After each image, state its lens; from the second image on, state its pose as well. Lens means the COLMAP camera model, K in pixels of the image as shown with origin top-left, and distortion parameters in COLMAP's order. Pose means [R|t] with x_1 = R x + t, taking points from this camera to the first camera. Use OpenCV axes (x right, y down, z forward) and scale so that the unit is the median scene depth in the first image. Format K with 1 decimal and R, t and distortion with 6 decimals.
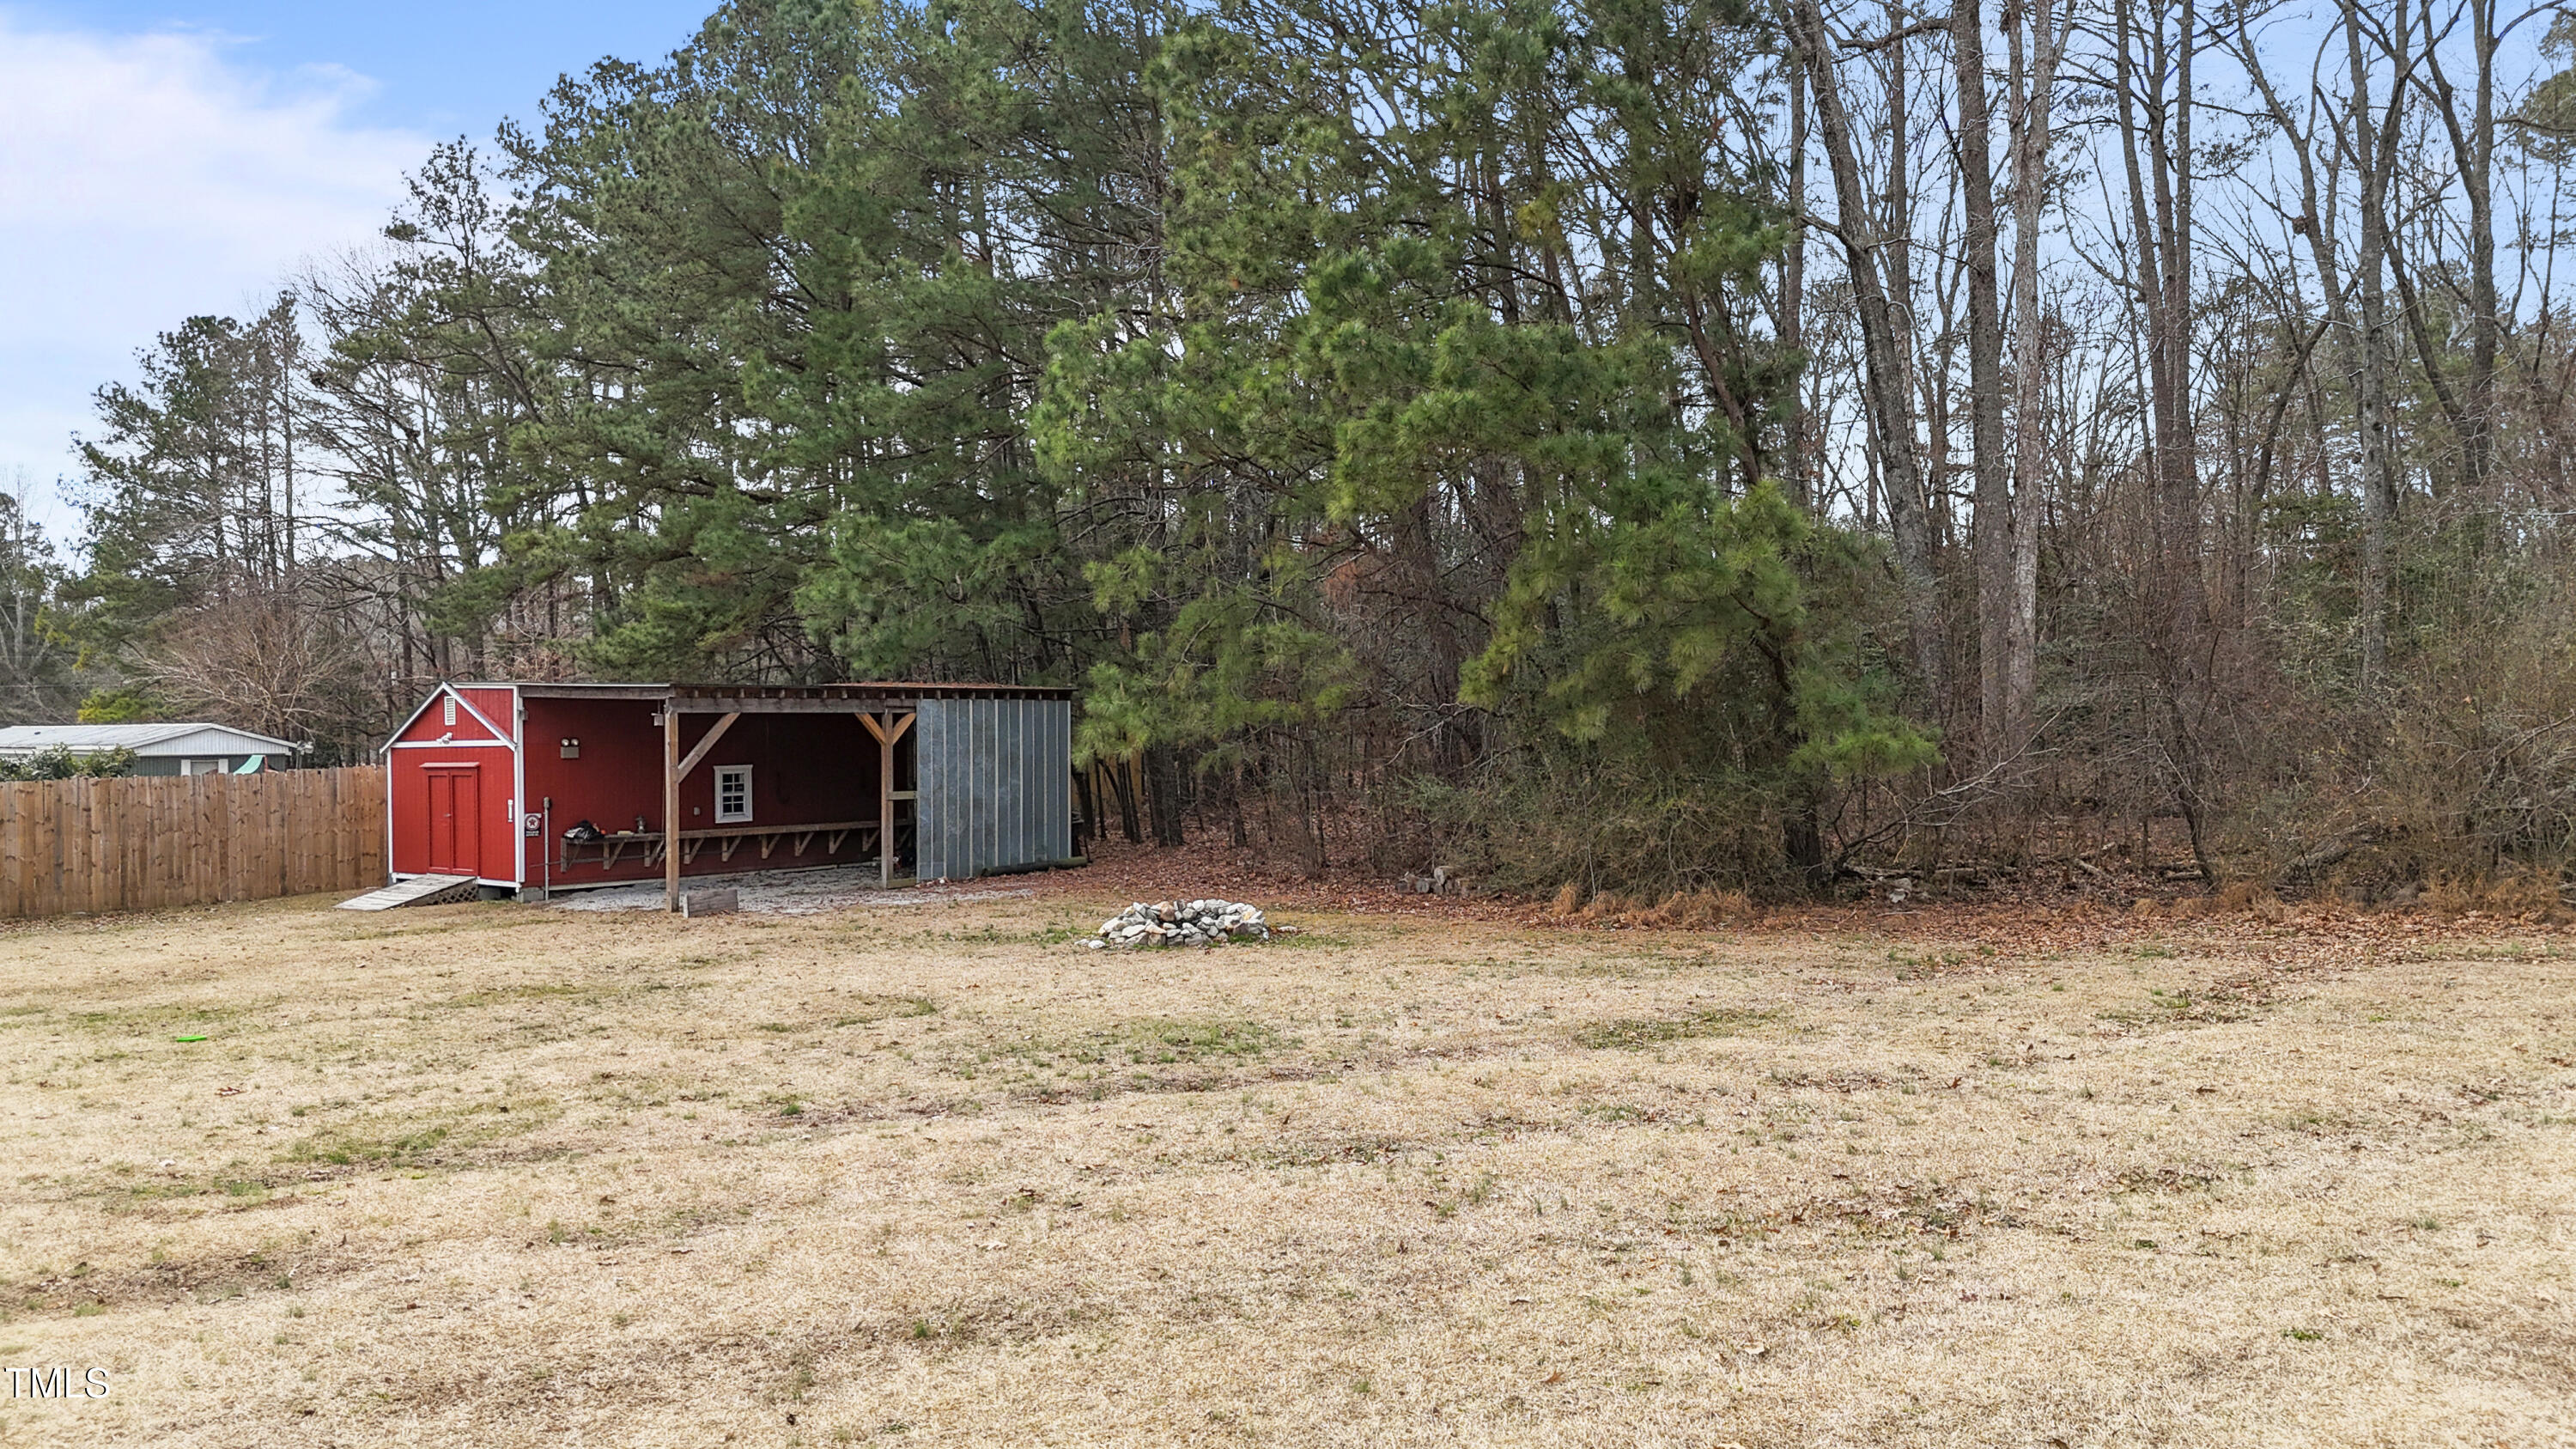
lens RADIAL K [[1915.5, 0, 1288.0], [0, 1915.5, 724.5], [0, 0, 1]] dist [0.096115, -0.117089]
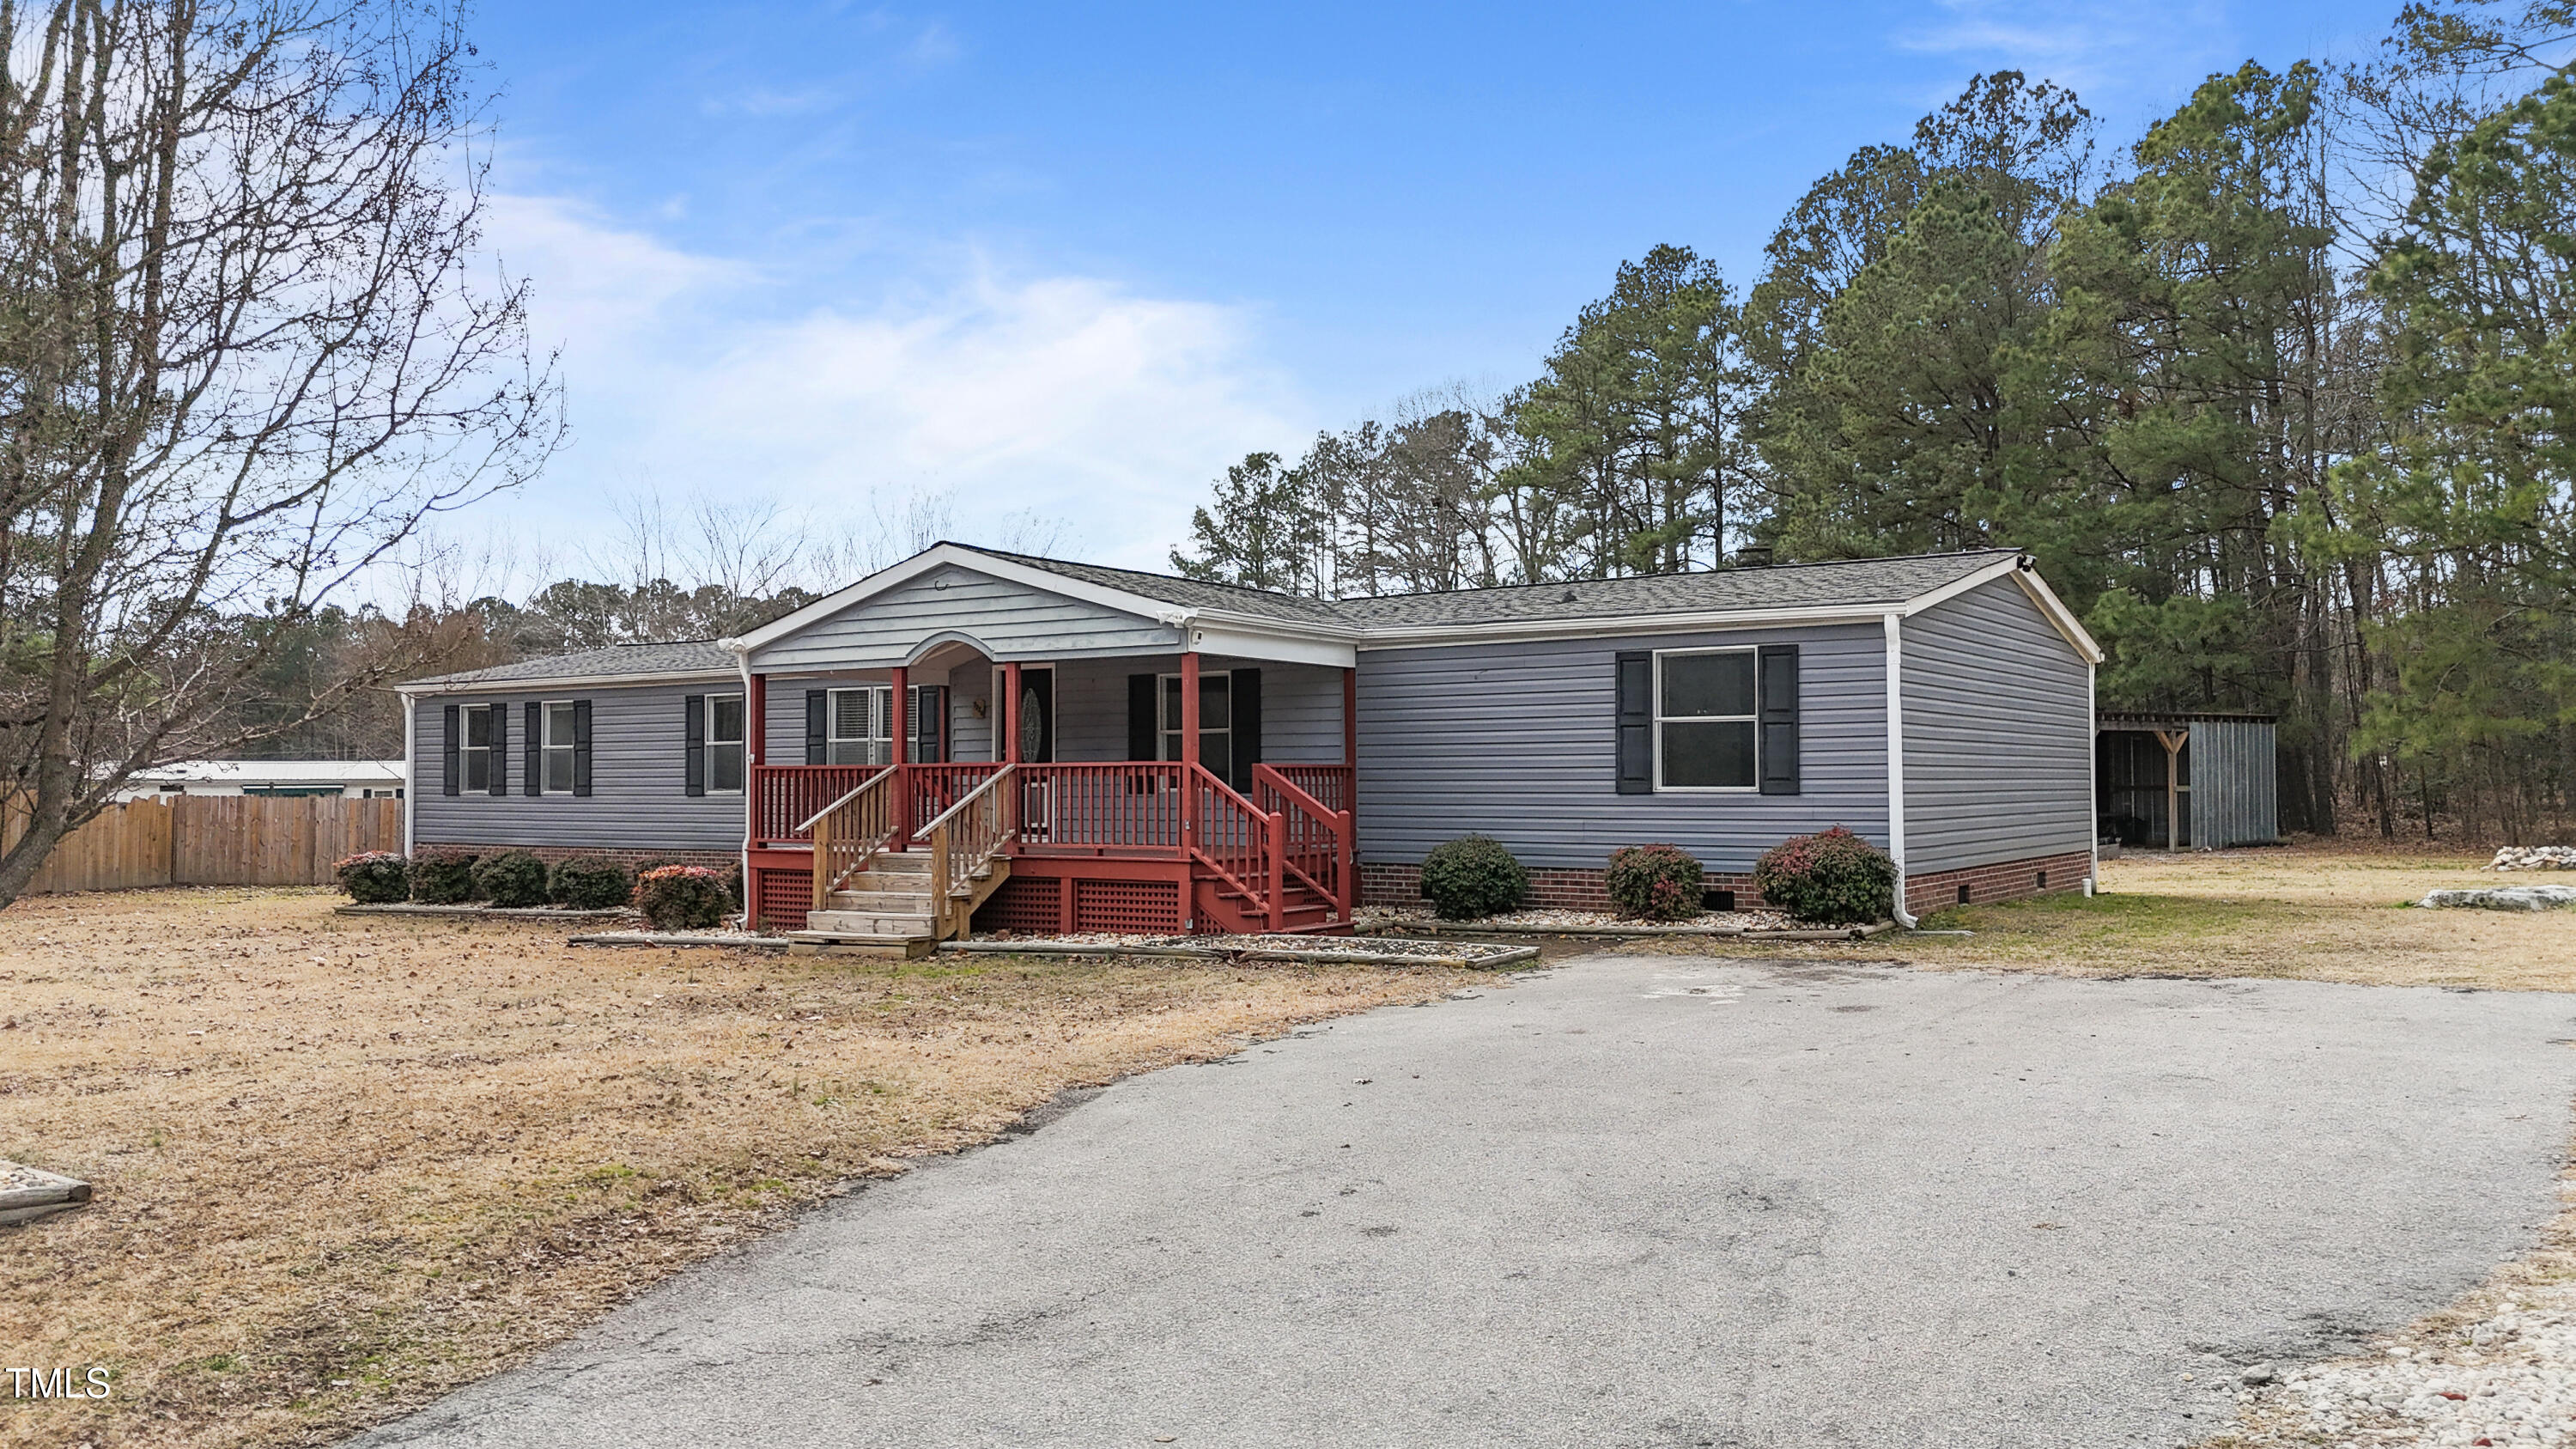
lens RADIAL K [[1915.5, 0, 1288.0], [0, 1915.5, 724.5], [0, 0, 1]] dist [0.096115, -0.117089]
pose [[0.955461, -0.007001, -0.295034, -0.411181], [-0.002637, 0.999476, -0.032258, 0.037975], [0.295105, 0.031600, 0.954942, -0.590368]]
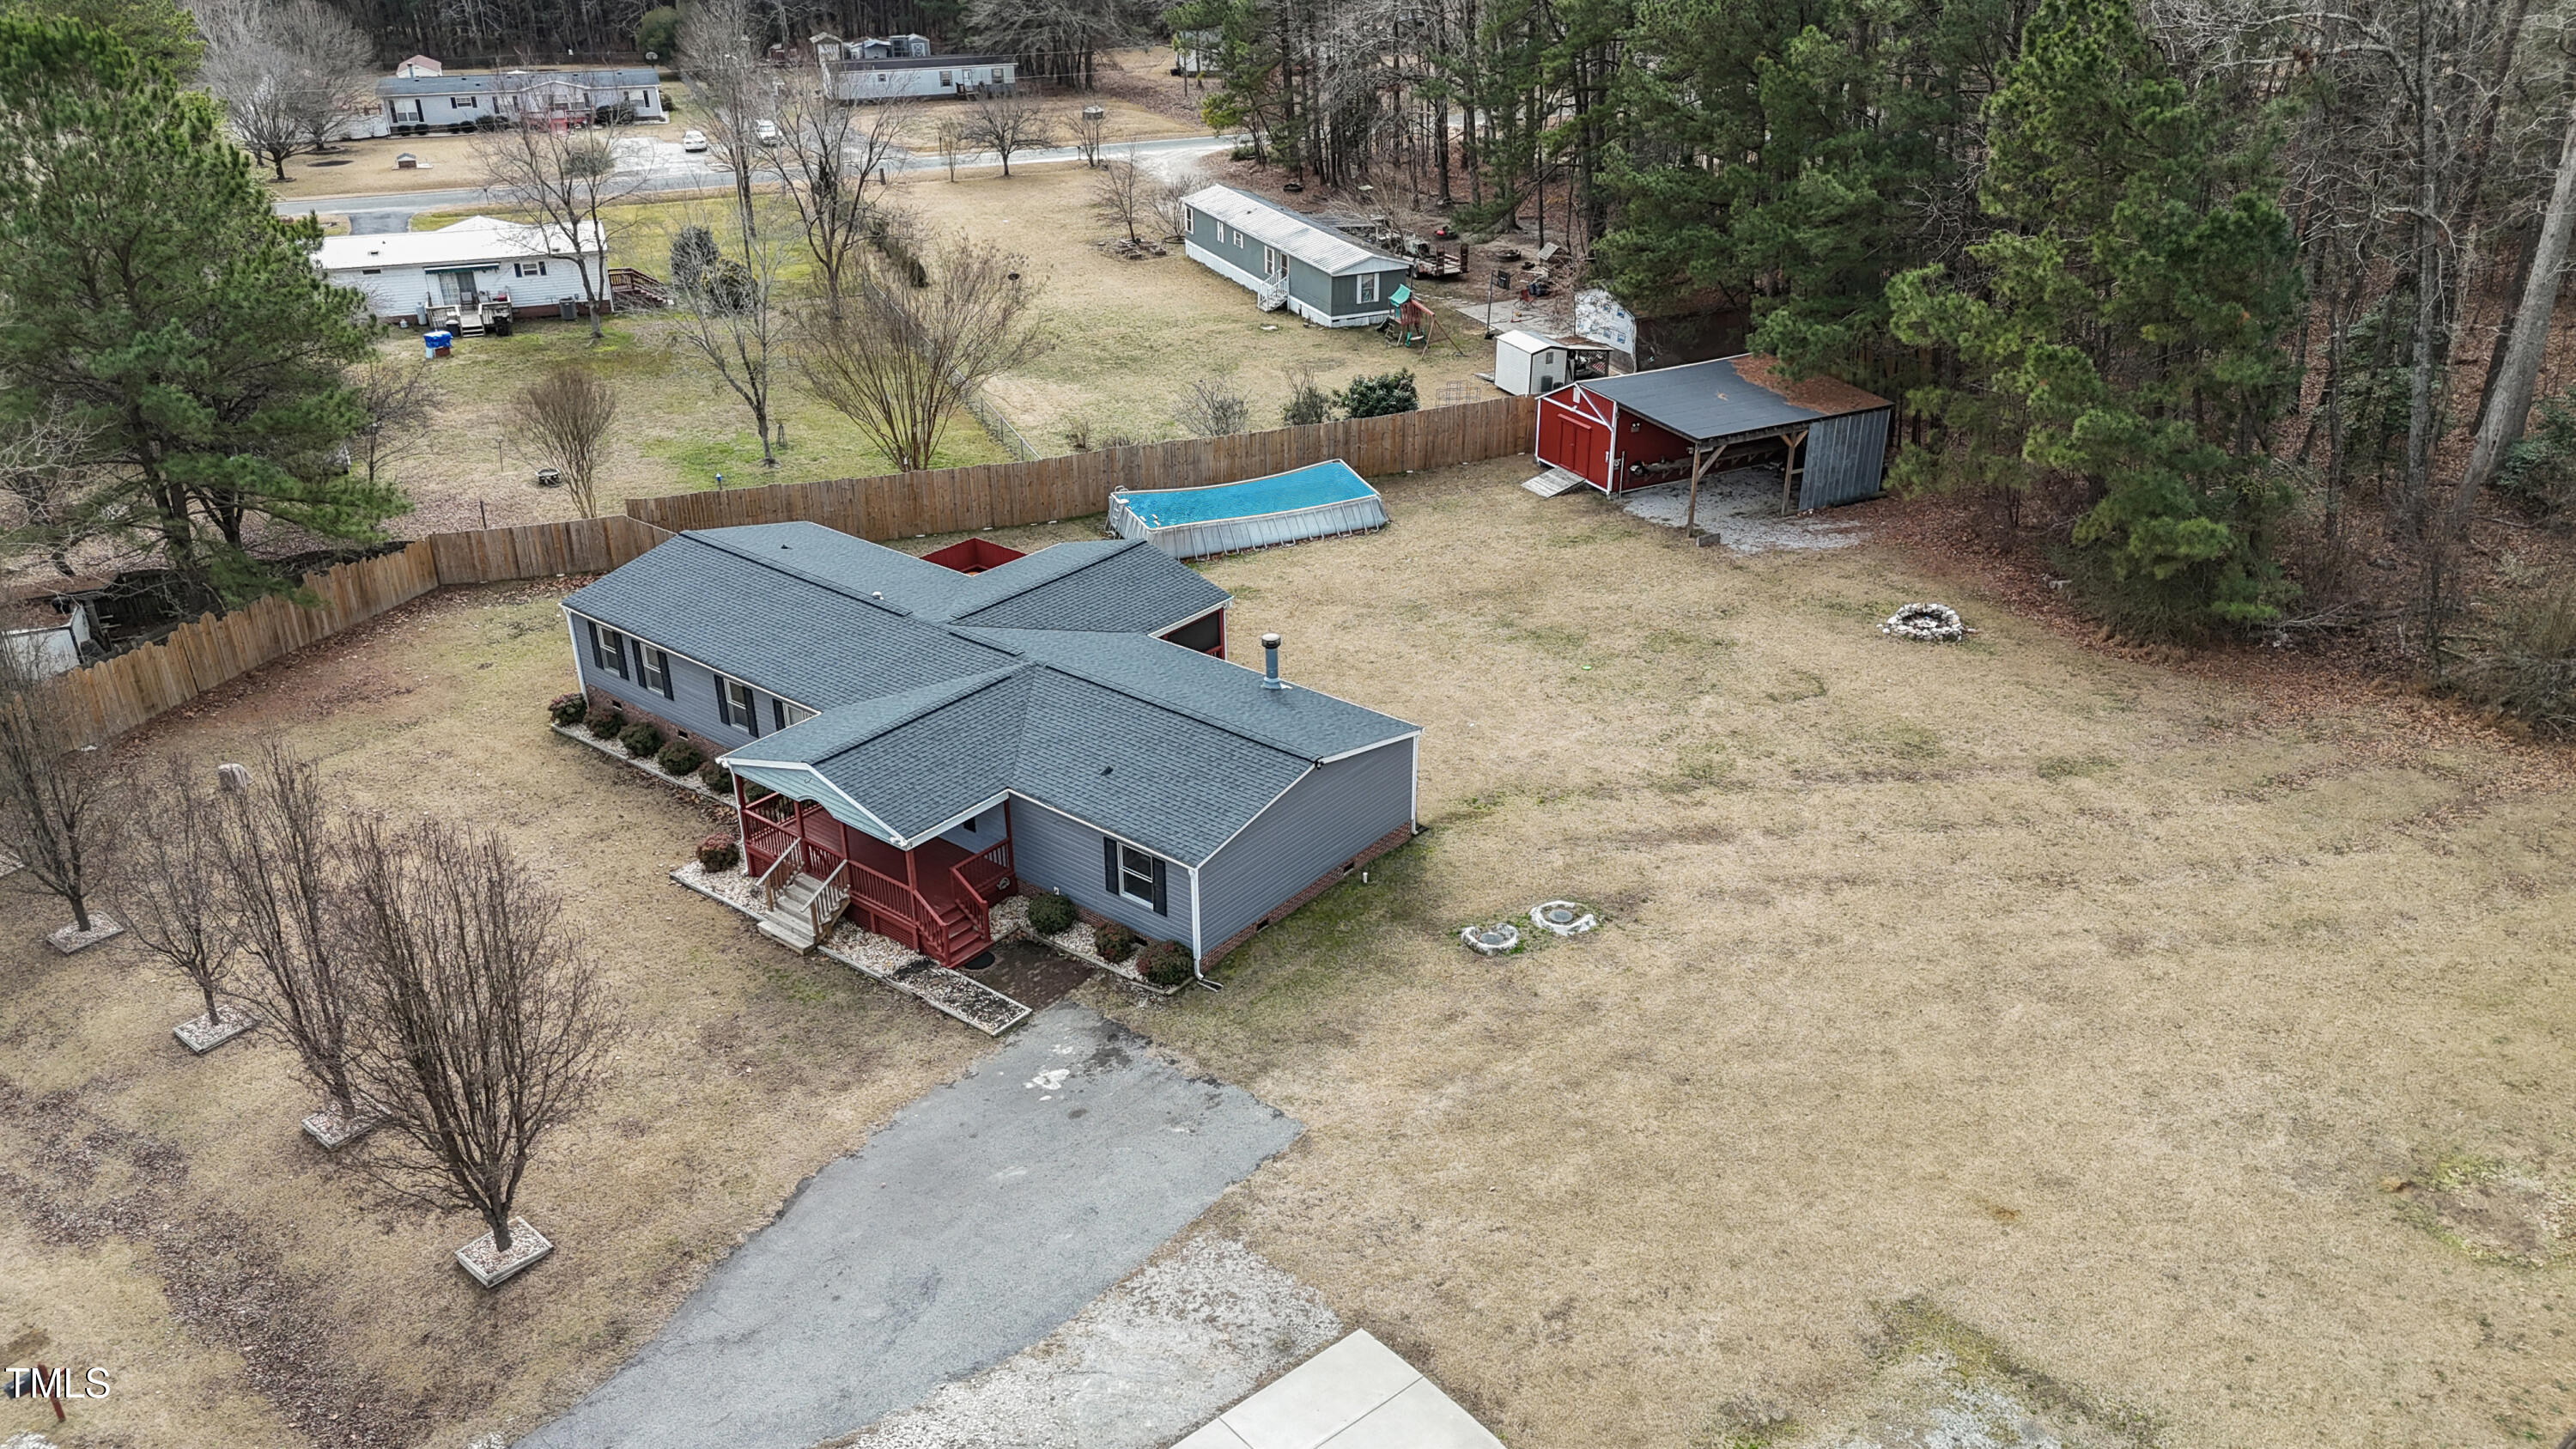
lens RADIAL K [[1915.5, 0, 1288.0], [0, 1915.5, 724.5], [0, 0, 1]] dist [0.096115, -0.117089]
pose [[0.926723, 0.171690, -0.334226, 0.026434], [-0.006406, 0.896591, 0.442814, -0.616035], [0.375690, -0.408225, 0.831991, -0.987825]]
